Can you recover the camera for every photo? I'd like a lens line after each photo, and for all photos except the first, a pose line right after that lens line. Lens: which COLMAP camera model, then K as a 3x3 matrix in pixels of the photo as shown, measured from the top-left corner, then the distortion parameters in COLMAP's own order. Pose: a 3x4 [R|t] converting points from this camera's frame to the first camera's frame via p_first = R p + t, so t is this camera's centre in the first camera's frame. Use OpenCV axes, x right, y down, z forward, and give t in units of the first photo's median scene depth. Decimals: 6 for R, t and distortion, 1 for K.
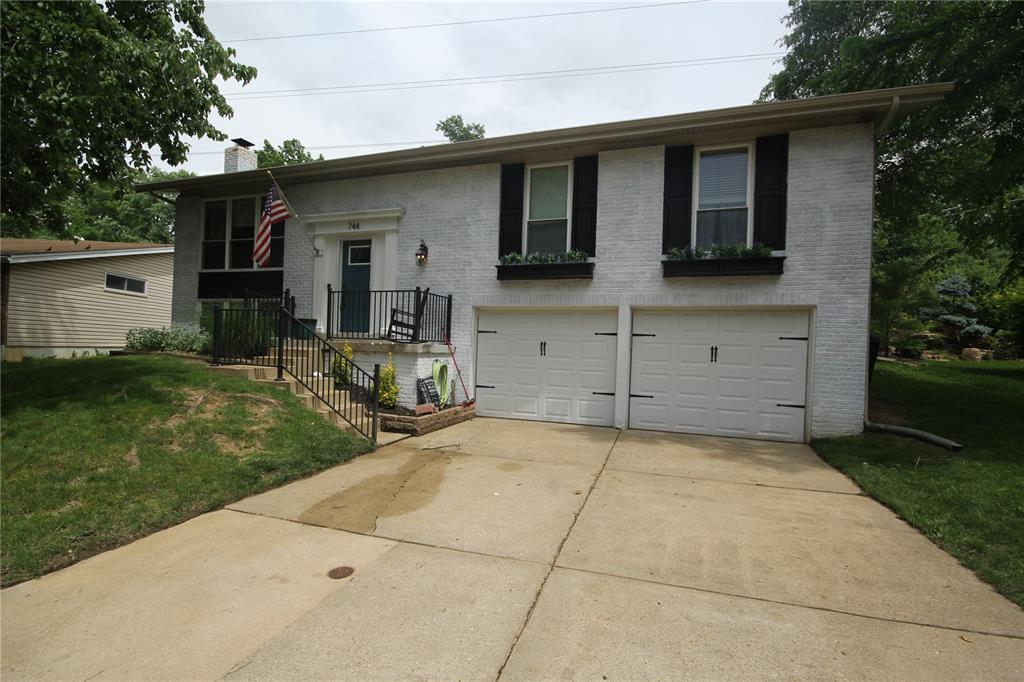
lens RADIAL K [[471.6, 0, 510.0], [0, 471.6, 343.1], [0, 0, 1]] dist [0.000375, -0.007571]
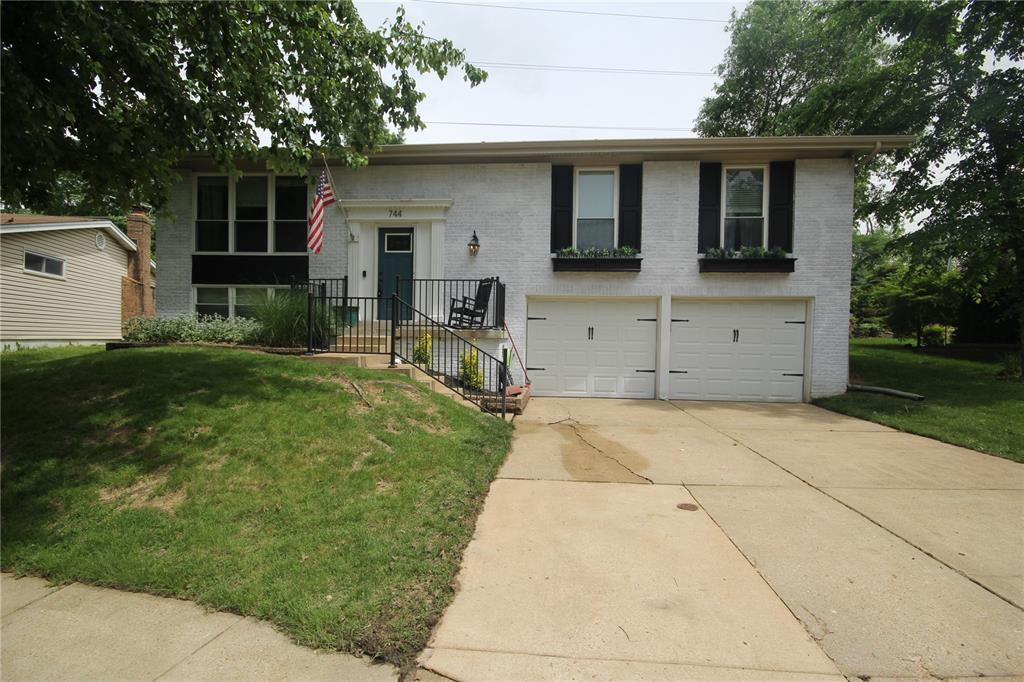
lens RADIAL K [[471.6, 0, 509.5], [0, 471.6, 342.1], [0, 0, 1]] dist [0.000375, -0.007571]
pose [[0.968064, -0.019163, 0.249969, -0.404541], [0.012005, 0.999474, 0.030126, -0.003241], [-0.250415, -0.026163, 0.967785, -0.041424]]
